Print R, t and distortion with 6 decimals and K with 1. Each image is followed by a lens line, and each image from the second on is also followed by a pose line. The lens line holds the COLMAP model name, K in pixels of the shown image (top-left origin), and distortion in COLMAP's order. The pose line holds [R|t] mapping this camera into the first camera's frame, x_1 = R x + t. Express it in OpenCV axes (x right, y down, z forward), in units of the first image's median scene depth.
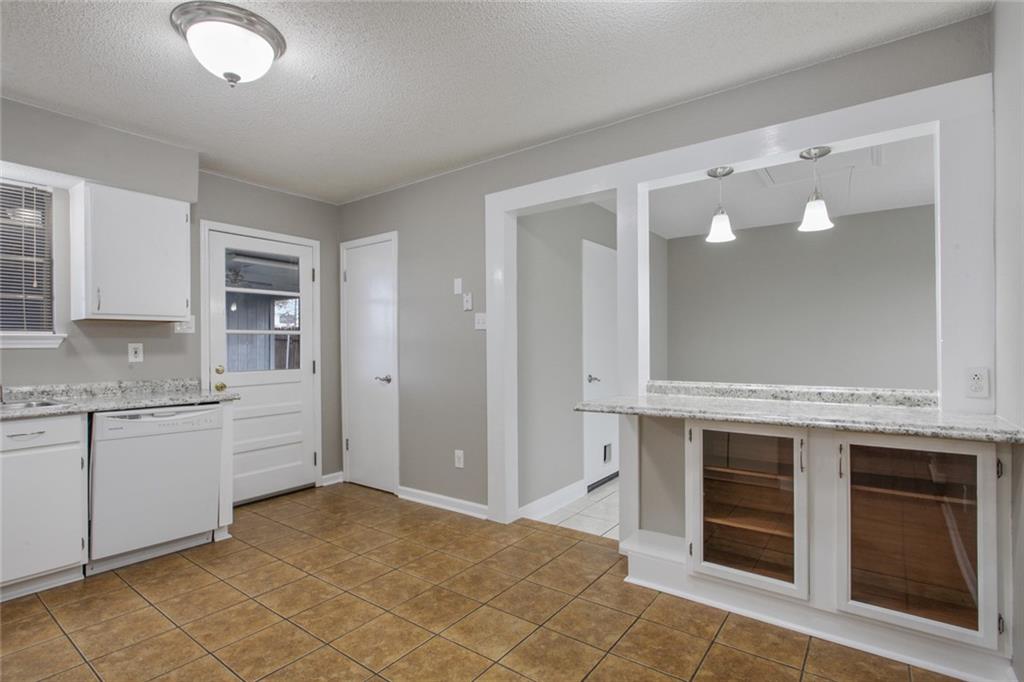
lens RADIAL K [[492.3, 0, 507.0], [0, 492.3, 342.0], [0, 0, 1]] dist [-0.010823, 0.000882]
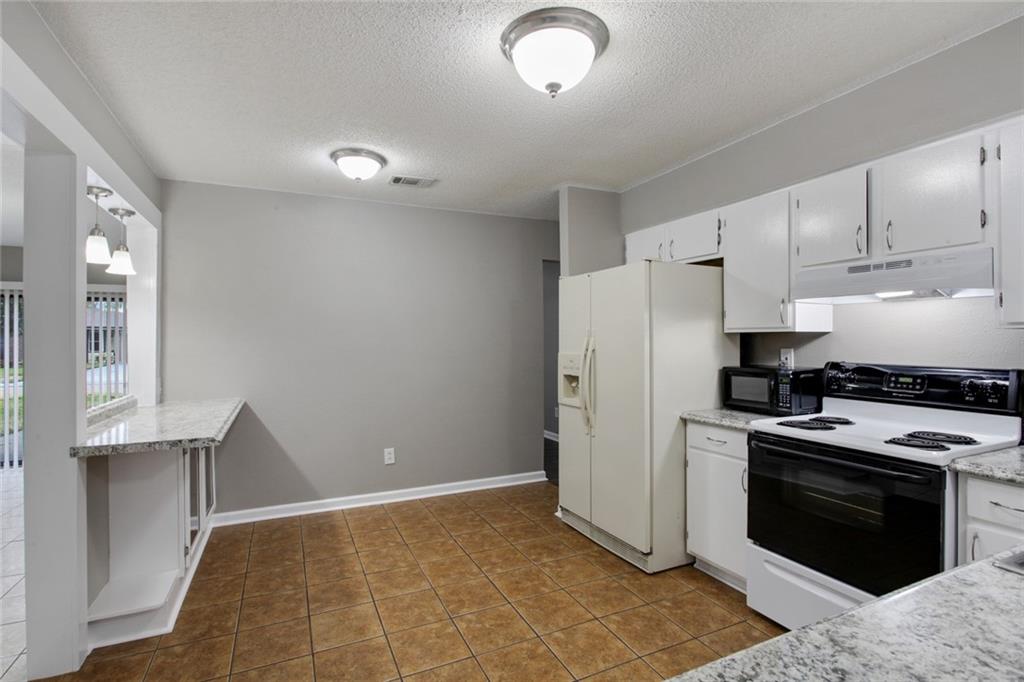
lens RADIAL K [[492.3, 0, 504.2], [0, 492.3, 341.1], [0, 0, 1]] dist [-0.010823, 0.000882]
pose [[-0.876541, 0.011311, 0.481194, -0.826004], [0.008284, 0.999930, -0.008414, -0.042993], [-0.481256, -0.003390, -0.876573, 1.666950]]
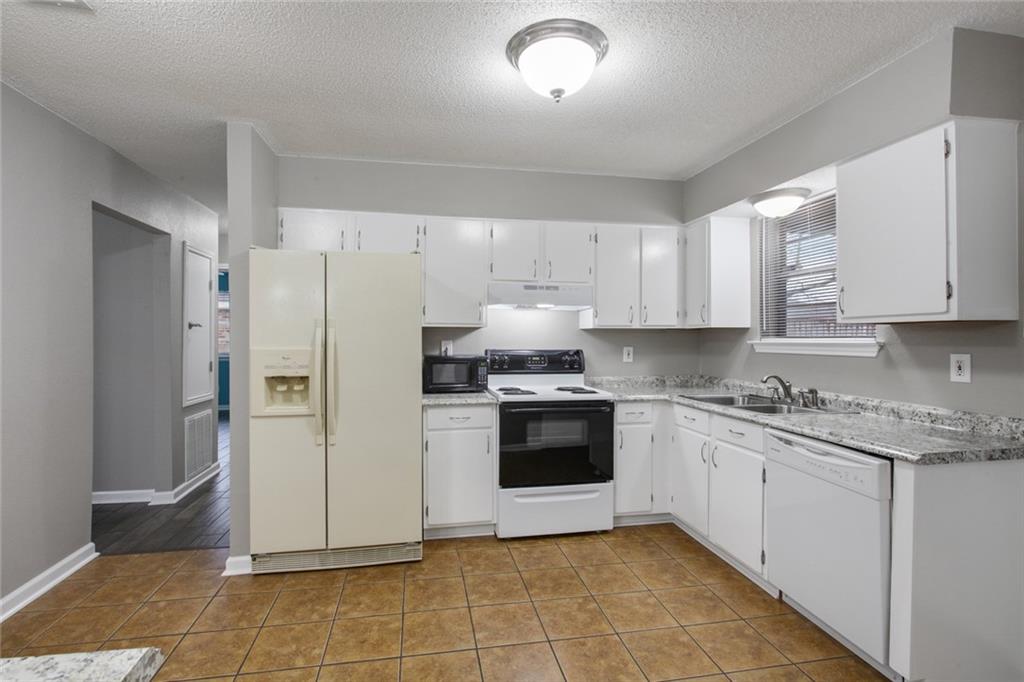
lens RADIAL K [[492.3, 0, 506.4], [0, 492.3, 339.9], [0, 0, 1]] dist [-0.010823, 0.000882]
pose [[-0.677215, 0.012566, -0.735678, 0.219372], [0.010253, 0.999918, 0.007641, -0.040795], [0.735714, -0.002368, -0.677288, 1.431456]]
